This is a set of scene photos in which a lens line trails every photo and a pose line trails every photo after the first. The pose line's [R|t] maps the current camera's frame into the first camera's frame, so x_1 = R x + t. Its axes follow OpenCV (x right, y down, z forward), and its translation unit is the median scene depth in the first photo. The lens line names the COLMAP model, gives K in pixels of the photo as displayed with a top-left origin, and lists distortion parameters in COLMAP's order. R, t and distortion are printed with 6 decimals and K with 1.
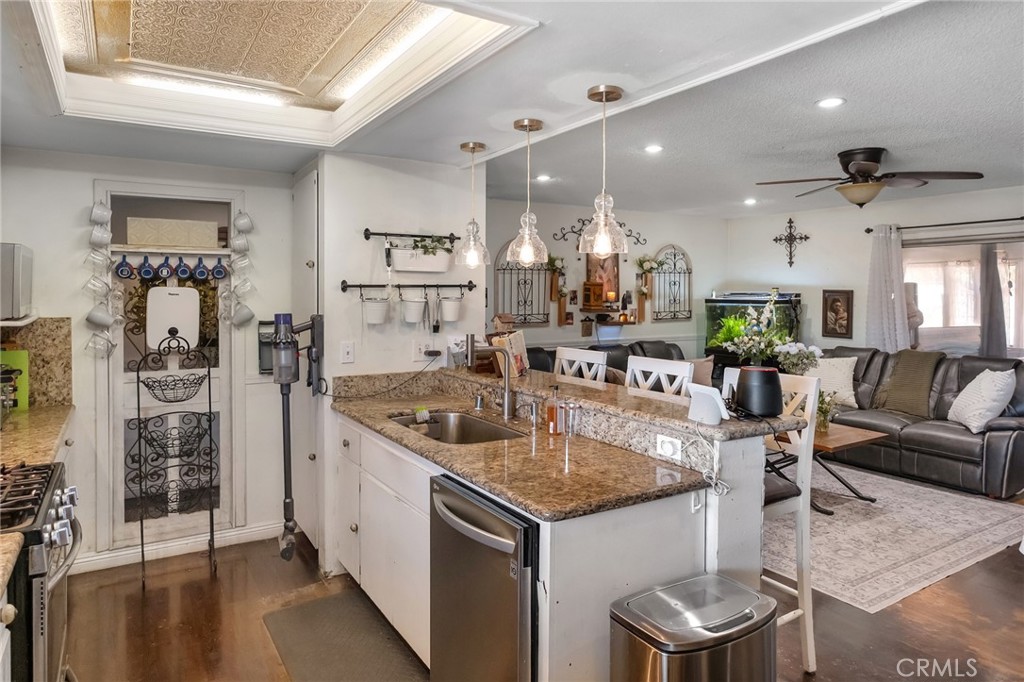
lens RADIAL K [[643.3, 0, 512.5], [0, 643.3, 307.9], [0, 0, 1]] dist [0.001619, 0.000783]
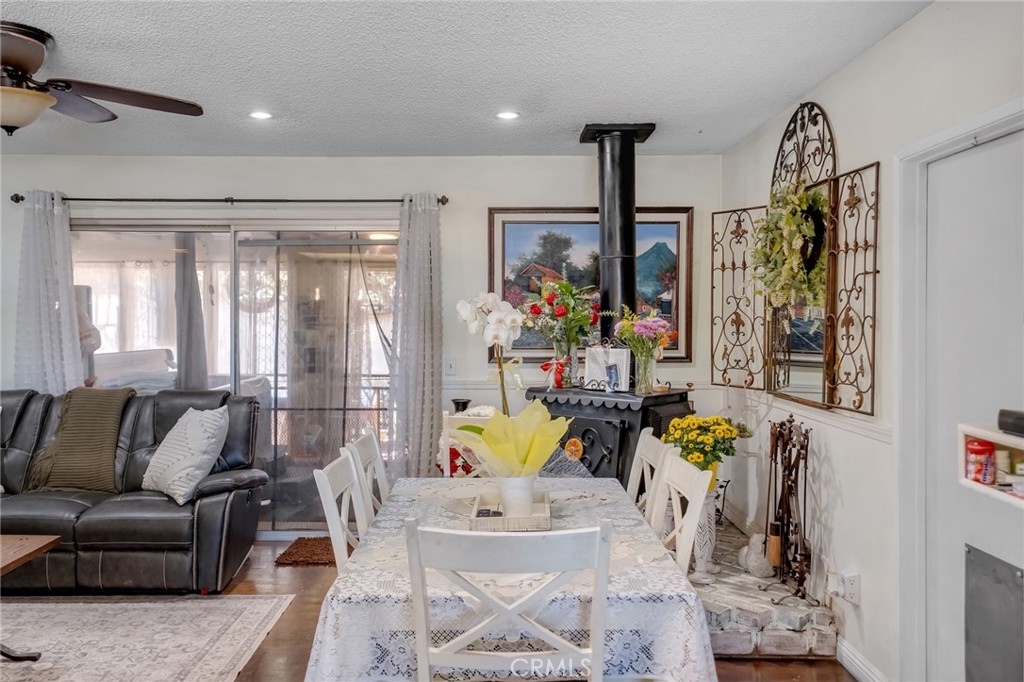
lens RADIAL K [[862.7, 0, 511.3], [0, 862.7, 322.2], [0, 0, 1]] dist [0.008644, 0.003840]
pose [[0.513217, -0.005266, 0.858243, 0.105228], [0.014372, 0.999894, -0.002459, 0.008261], [-0.858138, 0.013597, 0.513239, 0.212131]]
